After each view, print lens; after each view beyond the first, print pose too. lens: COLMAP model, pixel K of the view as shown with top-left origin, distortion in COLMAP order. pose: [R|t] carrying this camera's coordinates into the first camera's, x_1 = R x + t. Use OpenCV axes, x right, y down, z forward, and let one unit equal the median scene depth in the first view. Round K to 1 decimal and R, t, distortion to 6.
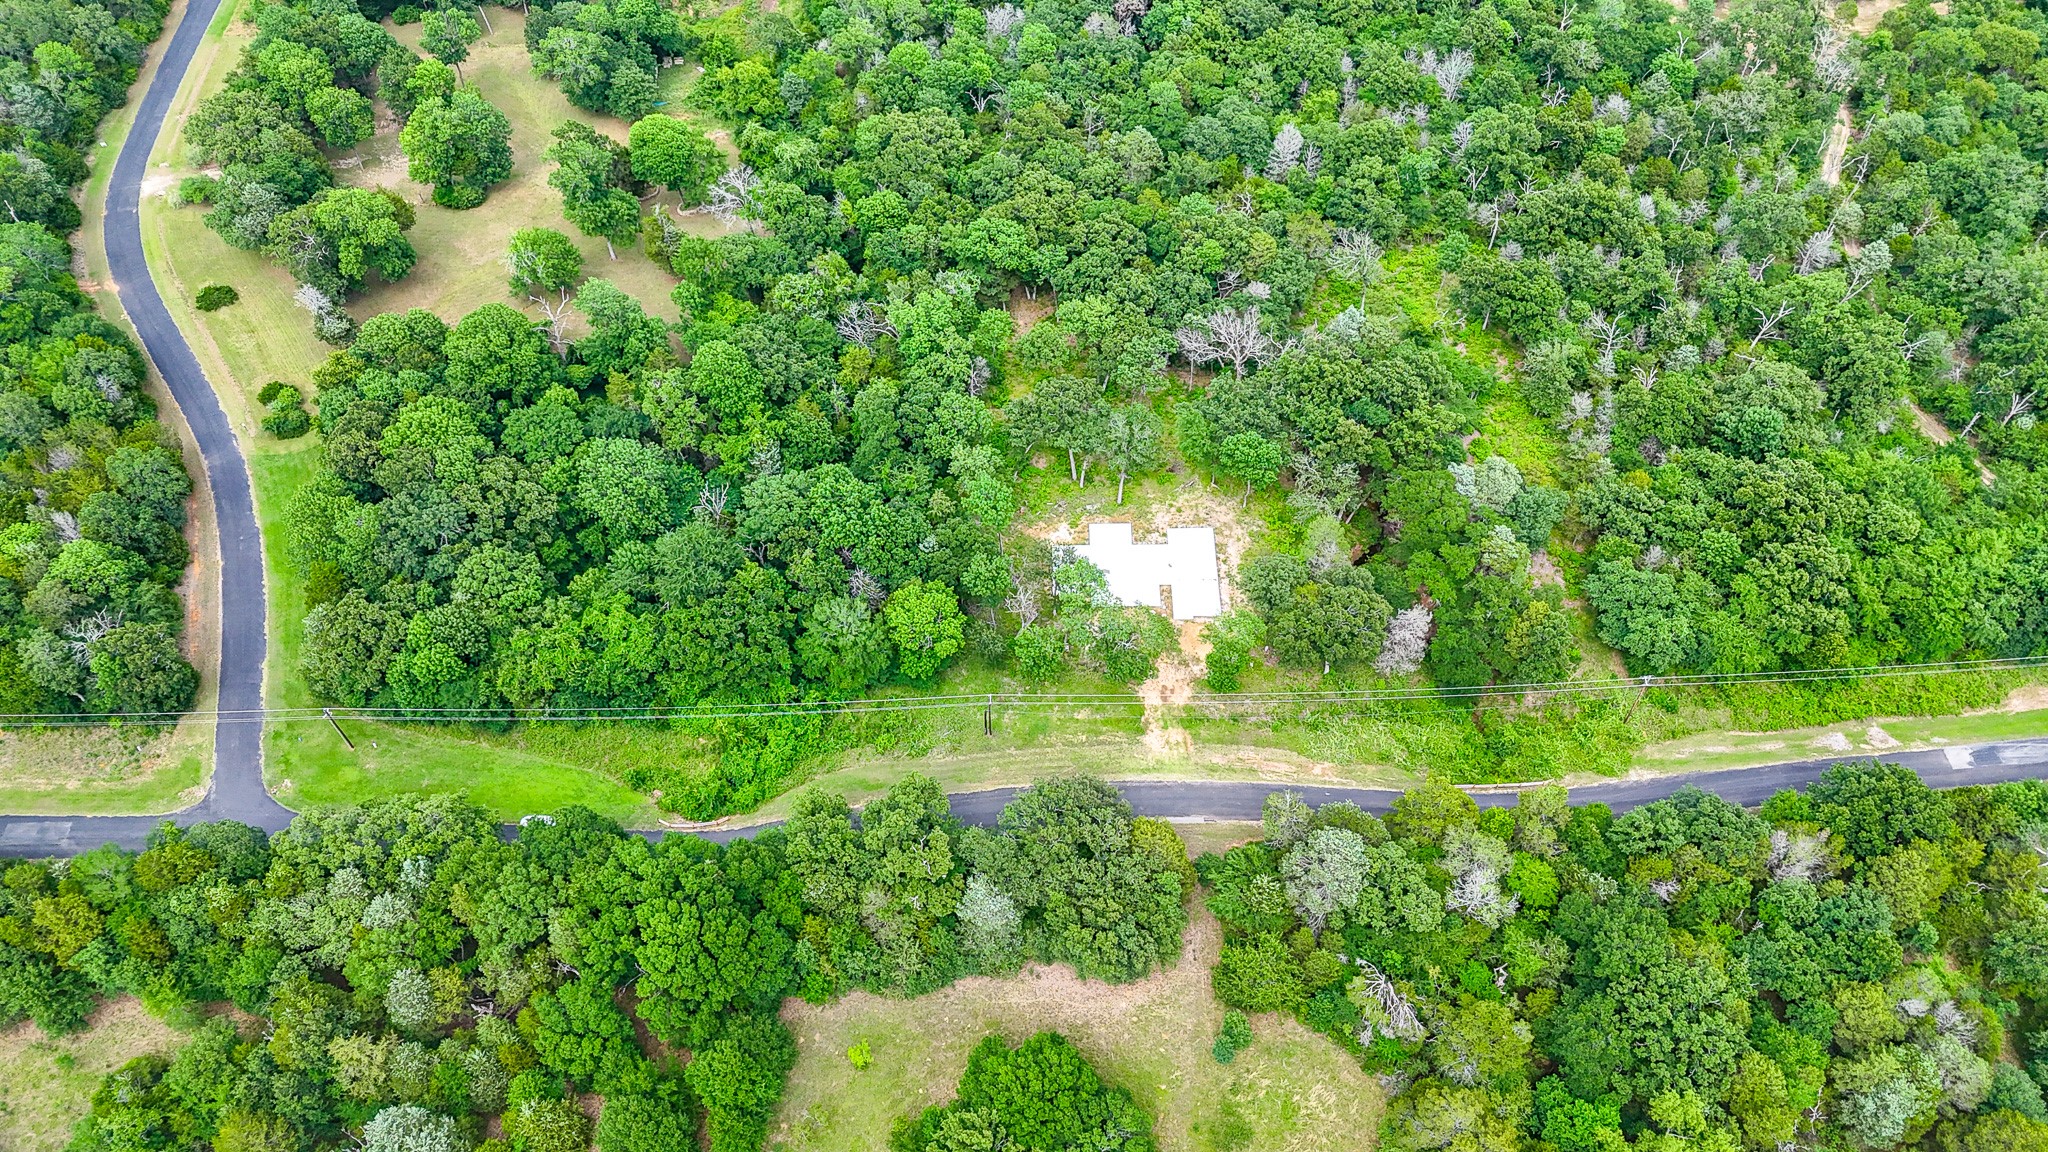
lens RADIAL K [[1481.3, 0, 1024.0], [0, 1481.3, 576.0], [0, 0, 1]] dist [0.078051, -0.068902]
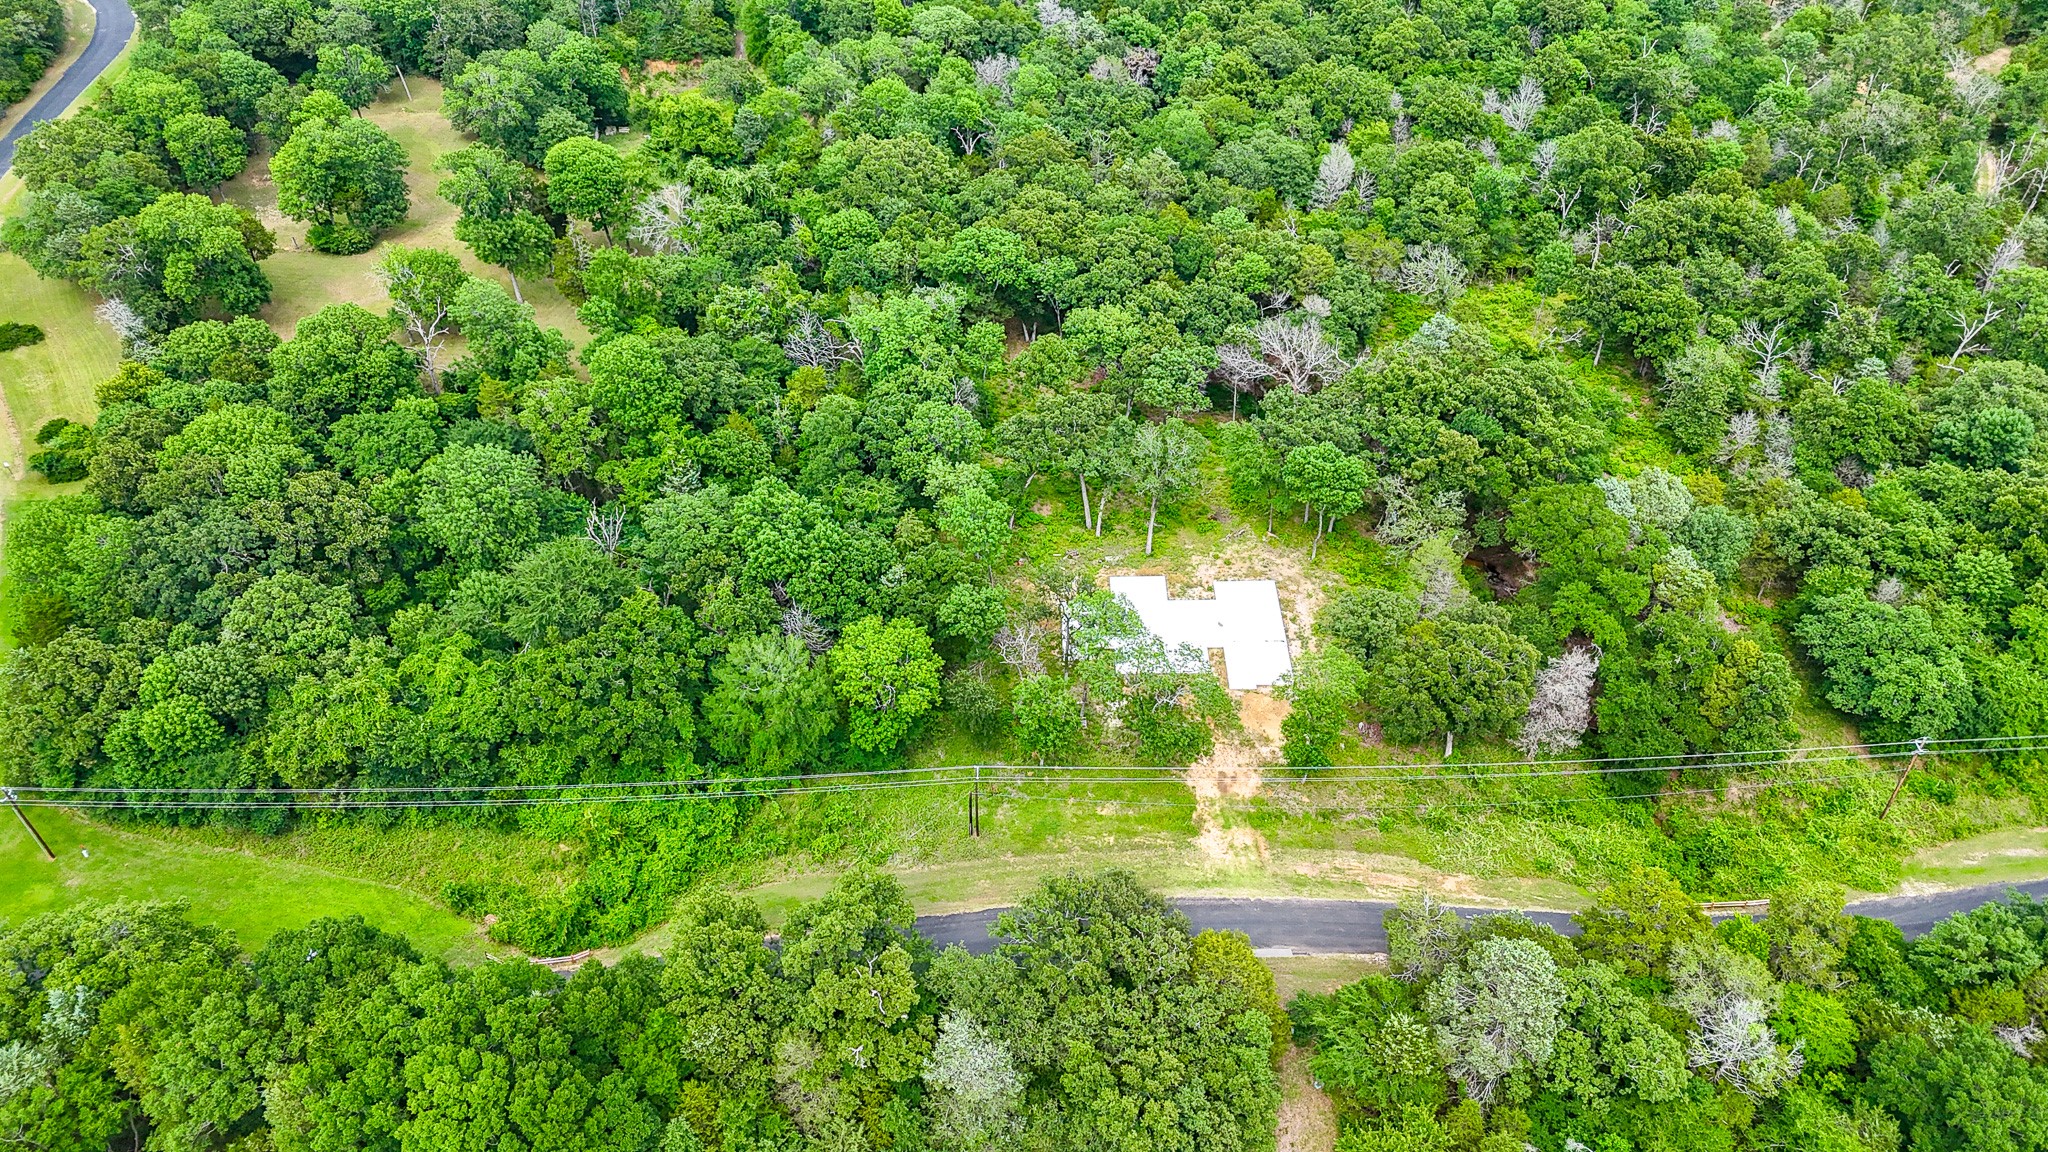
lens RADIAL K [[1493.8, 0, 1024.0], [0, 1493.8, 576.0], [0, 0, 1]] dist [0.063476, -0.047481]
pose [[0.999978, -0.002366, 0.006138, -0.004749], [0.003469, 0.982457, -0.186456, 0.115465], [-0.005589, 0.186474, 0.982444, 0.276443]]
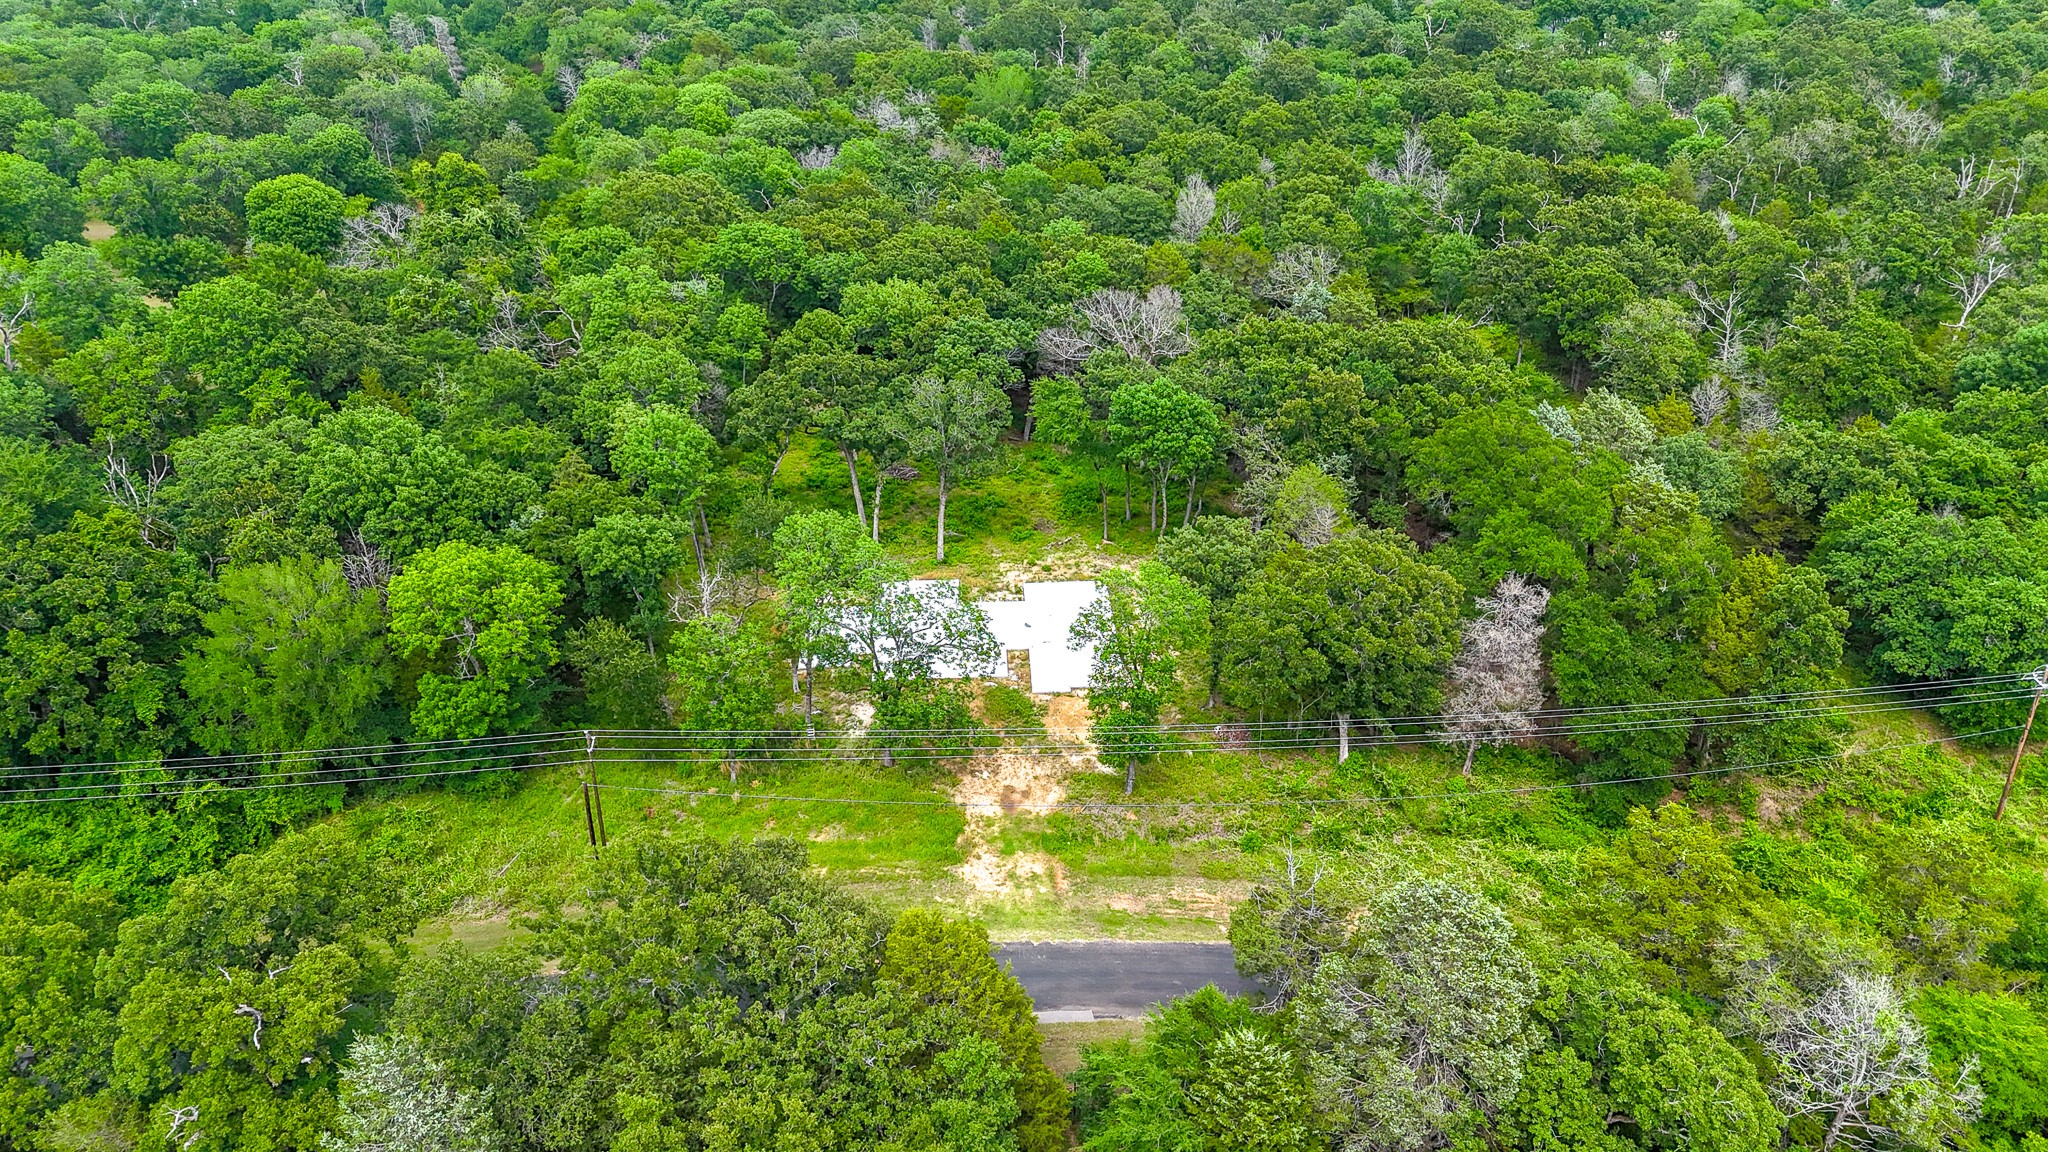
lens RADIAL K [[1493.8, 0, 1024.0], [0, 1493.8, 576.0], [0, 0, 1]] dist [0.063476, -0.047481]
pose [[0.999209, -0.016605, 0.036135, 0.083587], [0.030093, 0.909749, -0.414067, 0.211318], [-0.025998, 0.414827, 0.909529, 0.538814]]
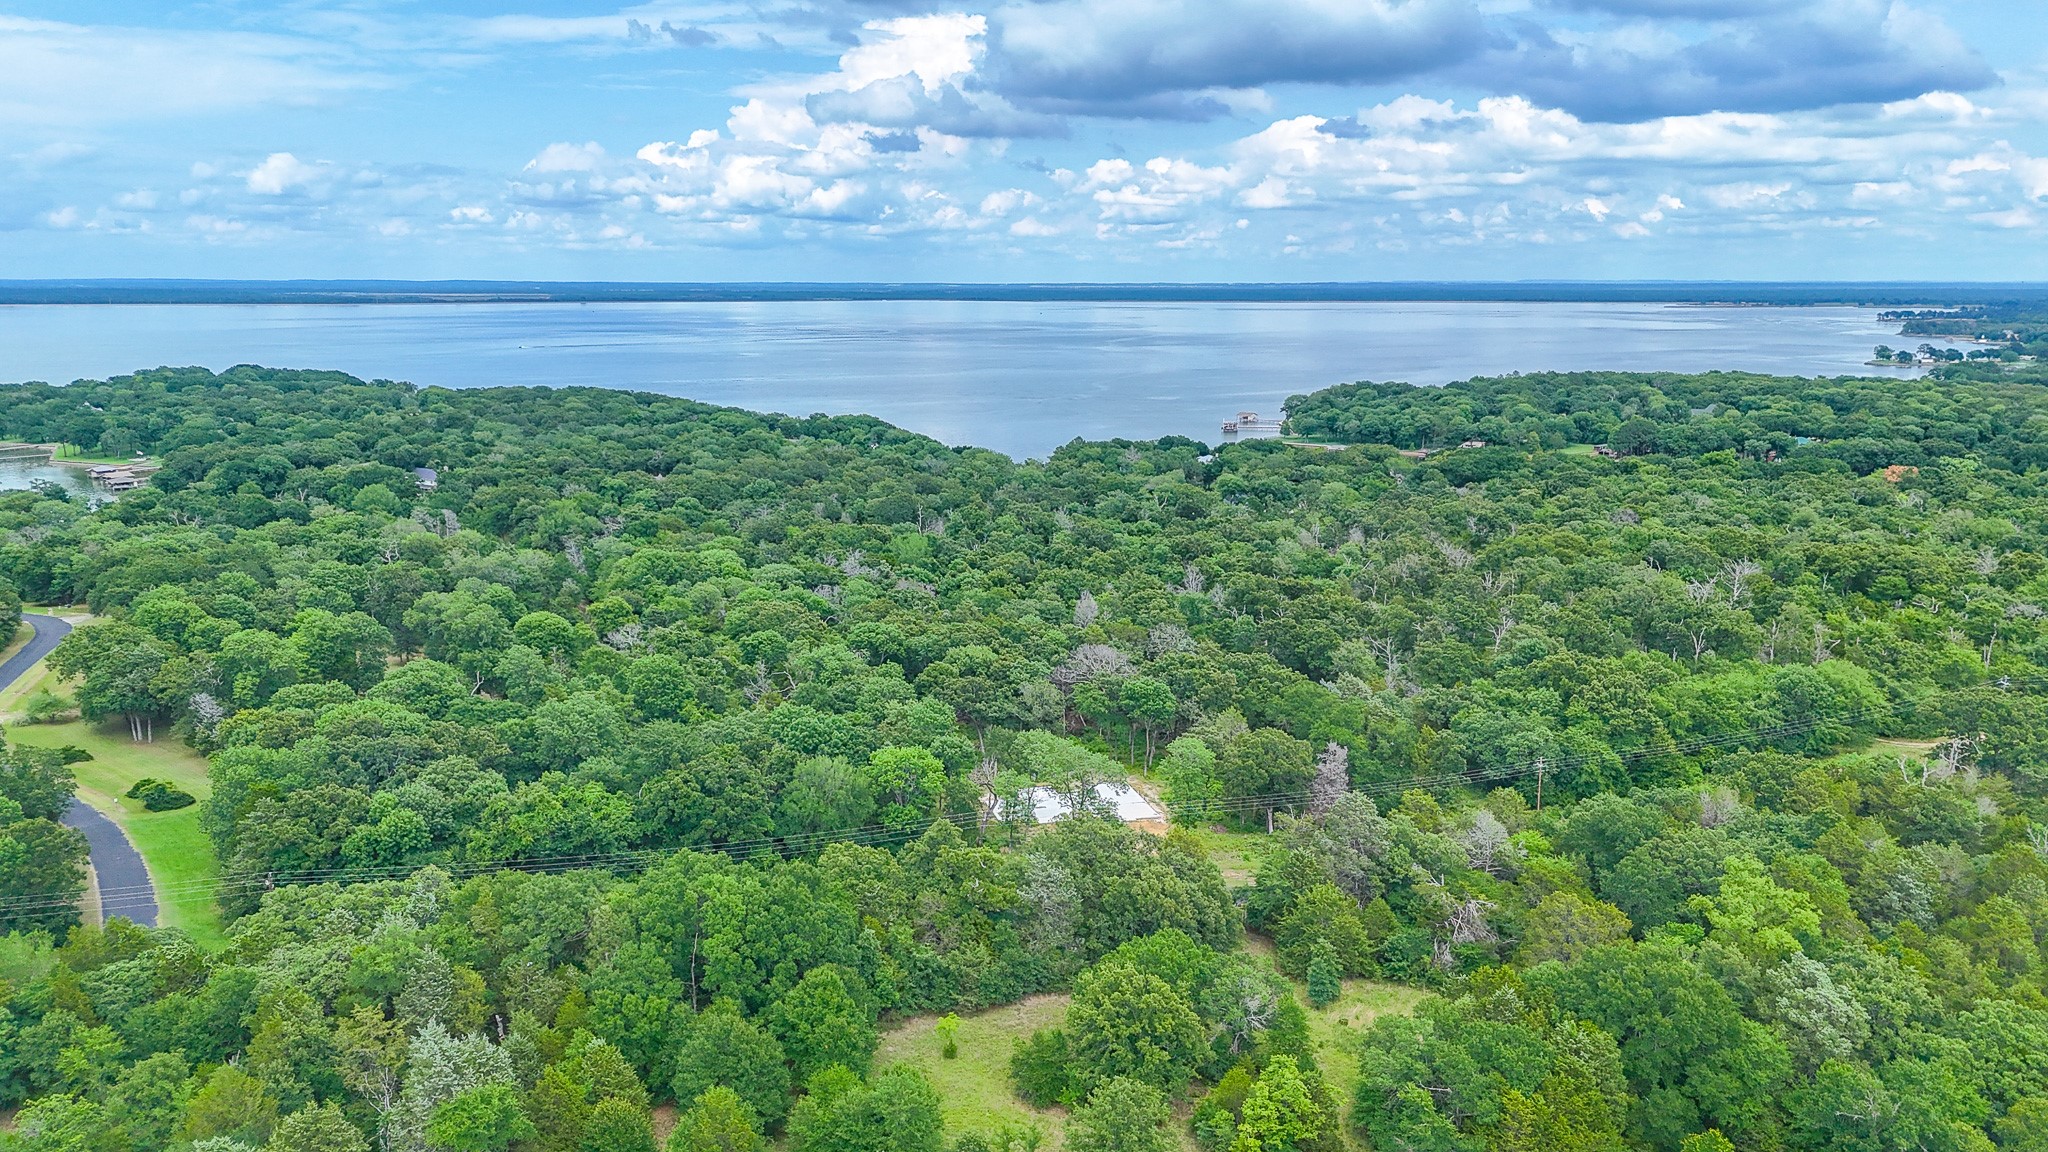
lens RADIAL K [[1481.3, 0, 1024.0], [0, 1481.3, 576.0], [0, 0, 1]] dist [0.078051, -0.068902]
pose [[0.965453, -0.036032, 0.258073, -0.234227], [0.197277, 0.748116, -0.633565, 0.568917], [-0.170240, 0.662589, 0.729379, 0.138332]]
